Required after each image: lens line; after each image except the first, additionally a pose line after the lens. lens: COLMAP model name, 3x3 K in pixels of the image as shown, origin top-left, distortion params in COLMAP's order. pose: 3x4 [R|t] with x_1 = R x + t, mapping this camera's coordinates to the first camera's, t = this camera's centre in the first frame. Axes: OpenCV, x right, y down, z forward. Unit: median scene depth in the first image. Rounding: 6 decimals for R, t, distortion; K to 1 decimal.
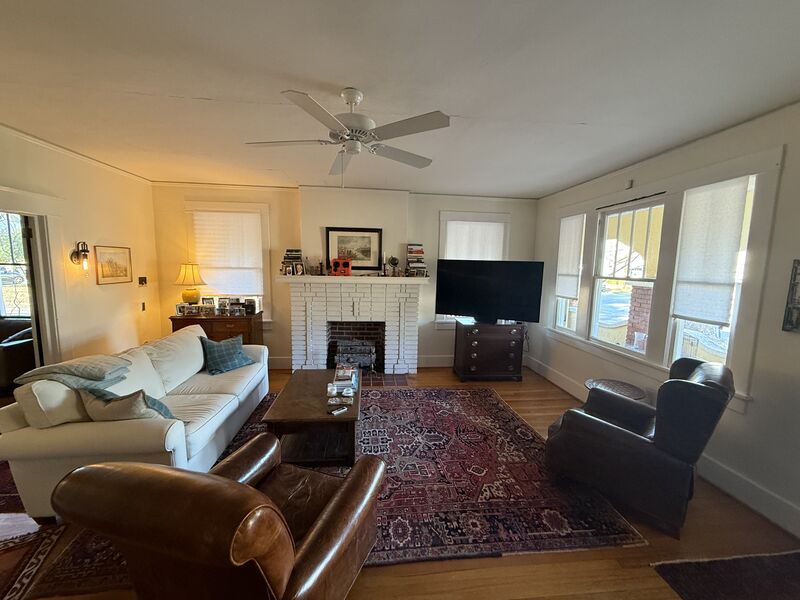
lens RADIAL K [[315.8, 0, 398.8], [0, 315.8, 298.6], [0, 0, 1]] dist [-0.001649, 0.000385]
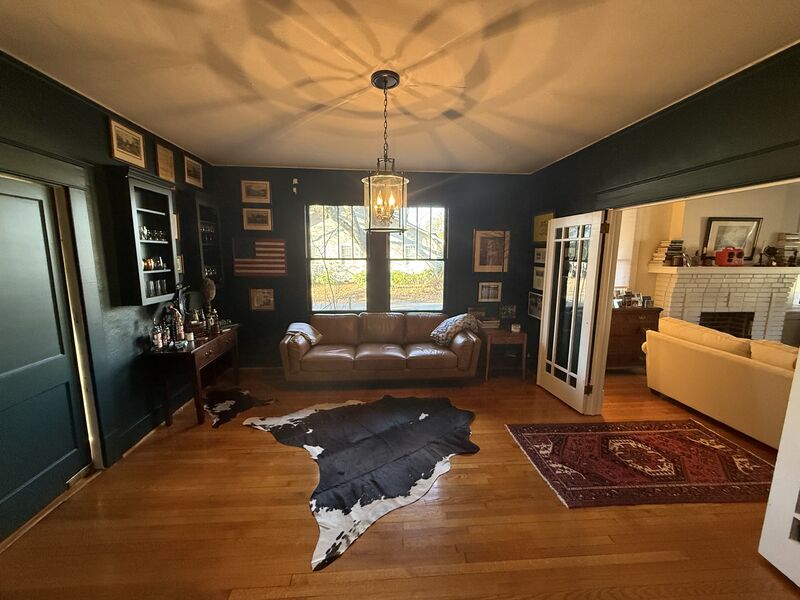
lens RADIAL K [[315.8, 0, 396.2], [0, 315.8, 300.7], [0, 0, 1]] dist [-0.001649, 0.000385]
pose [[0.999705, -0.012970, -0.020554, -1.188130], [0.013740, 0.999191, 0.037787, -0.016412], [0.020047, -0.038059, 0.999074, -0.011696]]
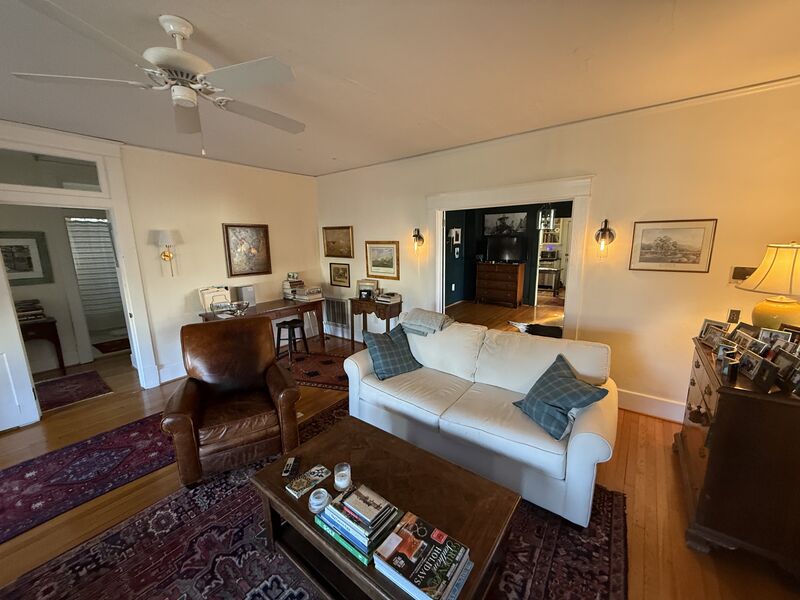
lens RADIAL K [[315.8, 0, 398.8], [0, 315.8, 297.4], [0, 0, 1]] dist [-0.001649, 0.000385]
pose [[-0.694581, 0.124646, -0.708534, 0.047511], [-0.079723, 0.965474, 0.248000, -0.105809], [0.714984, 0.228743, -0.660662, 0.910247]]
